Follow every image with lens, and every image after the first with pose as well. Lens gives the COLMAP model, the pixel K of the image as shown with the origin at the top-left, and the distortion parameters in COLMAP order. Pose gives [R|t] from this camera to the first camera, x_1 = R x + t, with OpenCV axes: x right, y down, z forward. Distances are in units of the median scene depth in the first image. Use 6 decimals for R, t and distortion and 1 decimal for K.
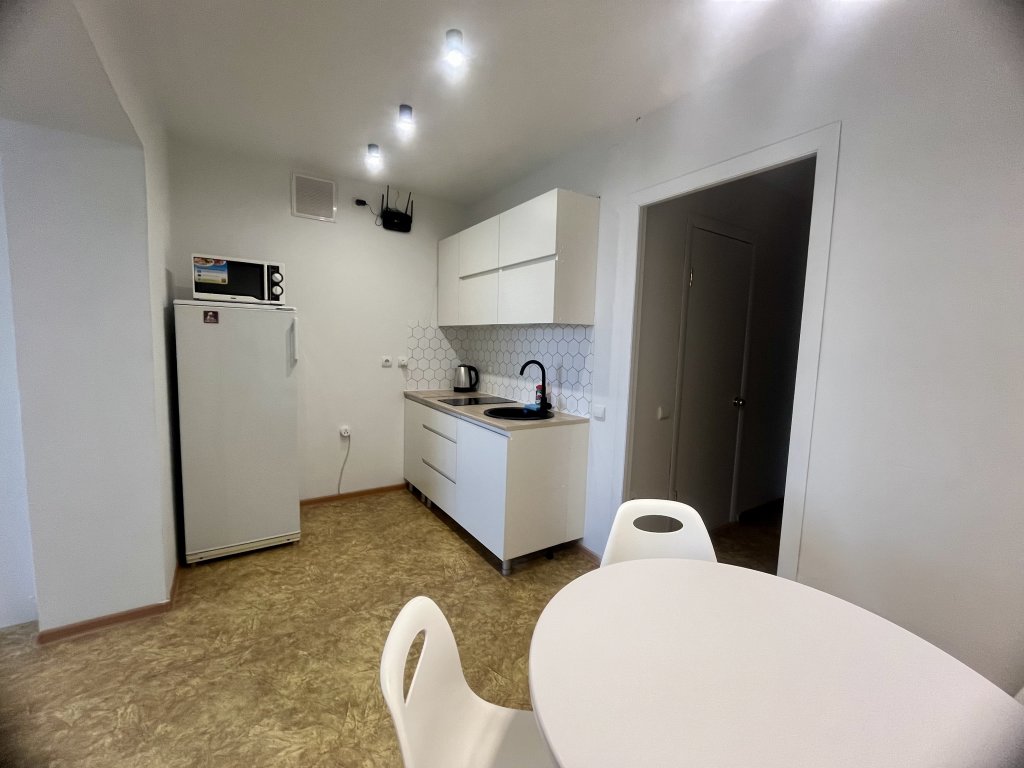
lens RADIAL K [[415.4, 0, 512.0], [0, 415.4, 384.0], [0, 0, 1]] dist [-0.008800, 0.000258]
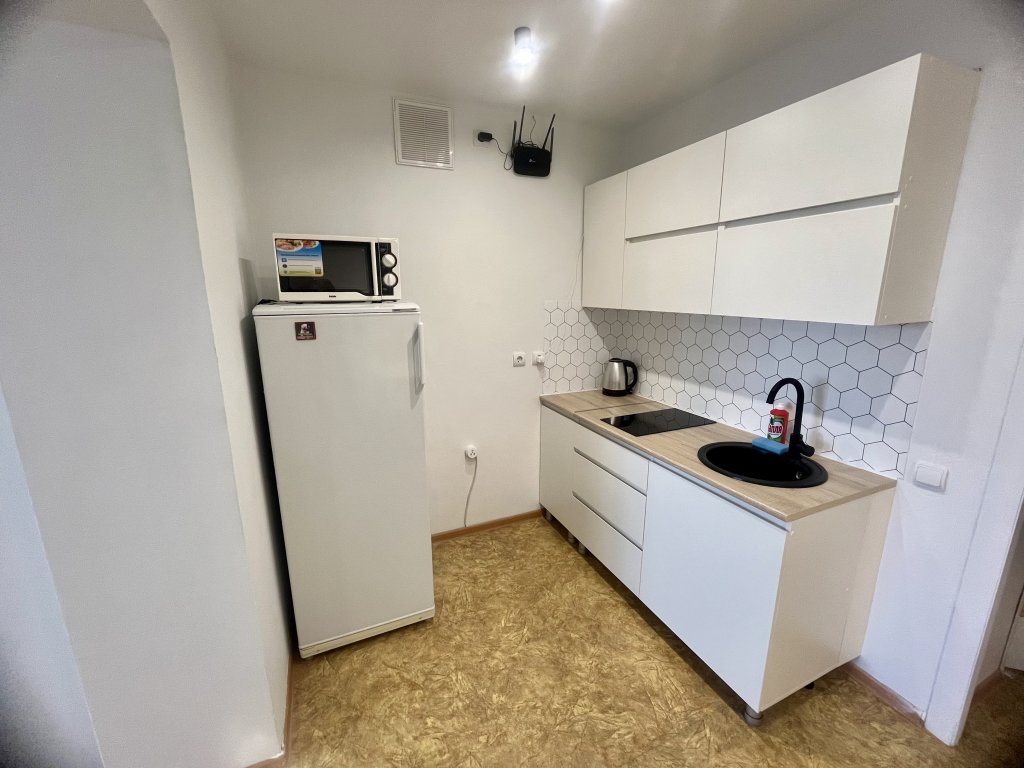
lens RADIAL K [[415.4, 0, 512.0], [0, 415.4, 384.0], [0, 0, 1]] dist [-0.008800, 0.000258]
pose [[0.985181, 0.000445, -0.171518, -0.246000], [0.019345, 0.993328, 0.113688, -0.125997], [0.170424, -0.115321, 0.978599, 0.338864]]
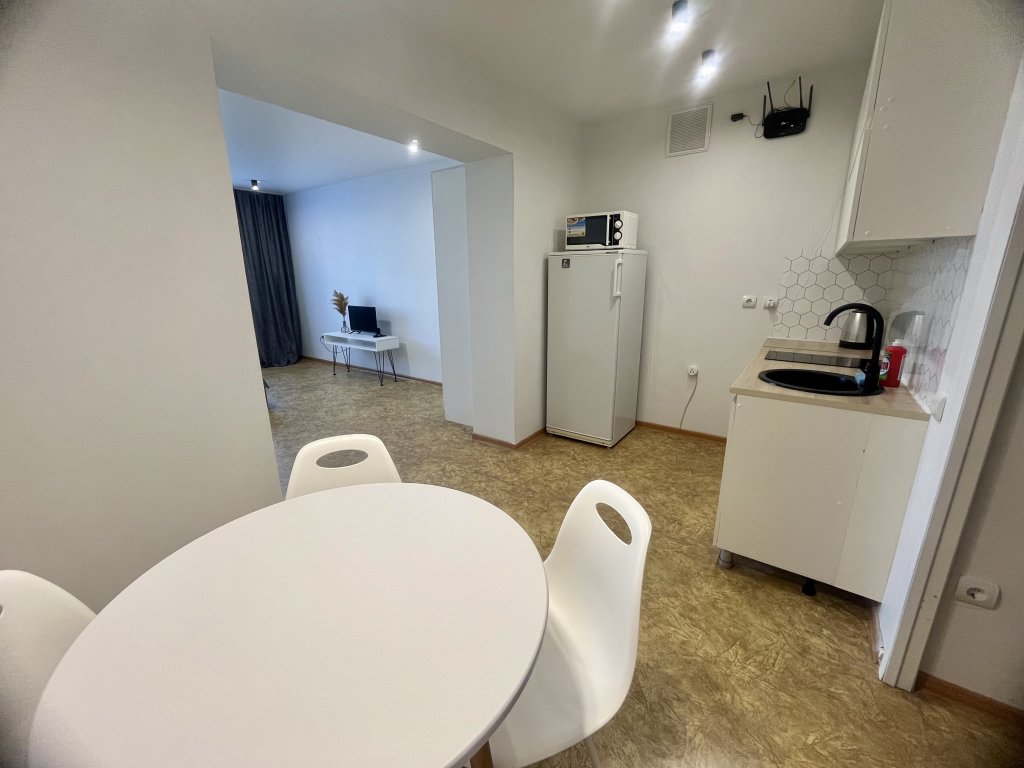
lens RADIAL K [[415.4, 0, 512.0], [0, 415.4, 384.0], [0, 0, 1]] dist [-0.008800, 0.000258]
pose [[0.369045, 0.210877, -0.905172, 0.455343], [-0.072078, 0.977480, 0.198335, -0.027631], [0.926612, -0.007951, 0.375934, 0.272007]]
